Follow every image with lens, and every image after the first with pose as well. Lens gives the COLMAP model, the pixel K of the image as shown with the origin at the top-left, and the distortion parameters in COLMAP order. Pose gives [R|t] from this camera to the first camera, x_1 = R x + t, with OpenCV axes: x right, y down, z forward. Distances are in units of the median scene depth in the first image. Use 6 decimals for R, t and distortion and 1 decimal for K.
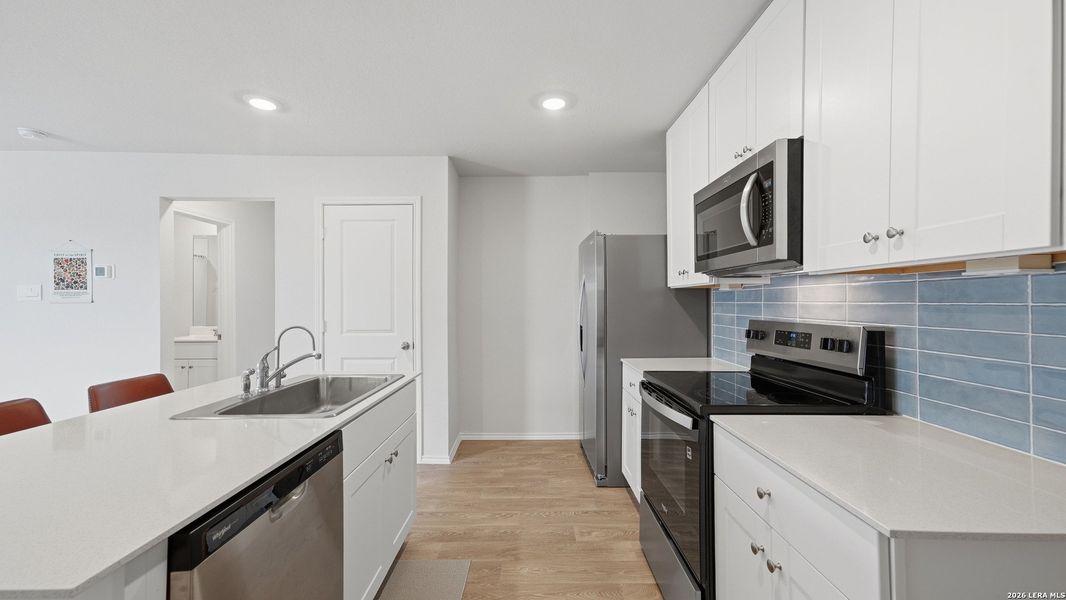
lens RADIAL K [[422.2, 0, 533.0], [0, 422.2, 300.0], [0, 0, 1]] dist [-0.017357, 0.022380]
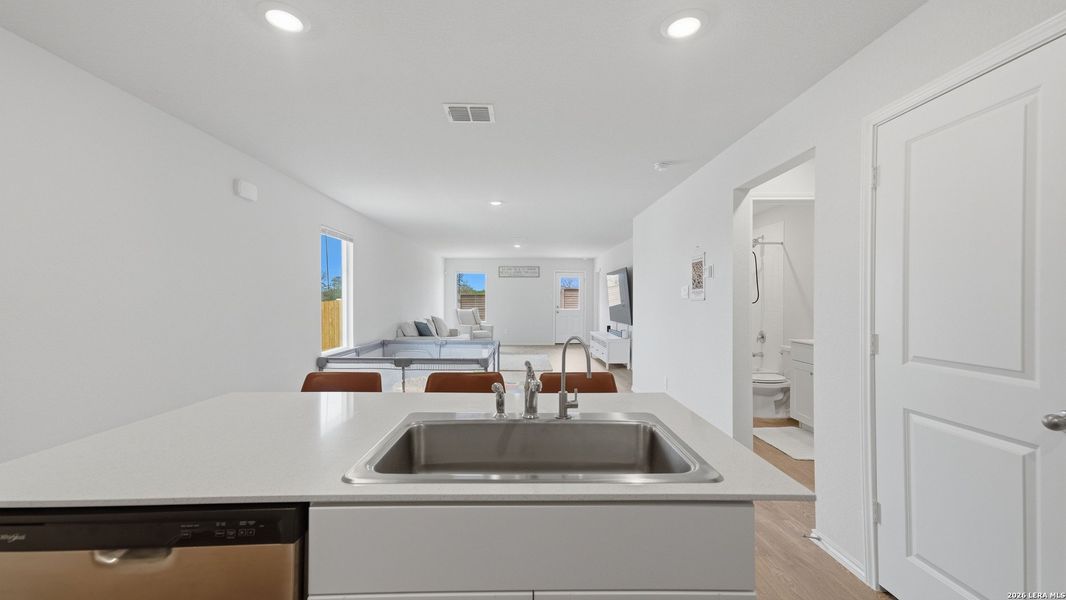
lens RADIAL K [[433.2, 0, 517.0], [0, 433.2, 301.9], [0, 0, 1]] dist [0.000255, 0.000291]
pose [[-0.026552, 0.008440, -0.999612, 0.099254], [0.006428, 0.999945, 0.008272, -0.000843], [0.999627, -0.006206, -0.026605, 0.646217]]
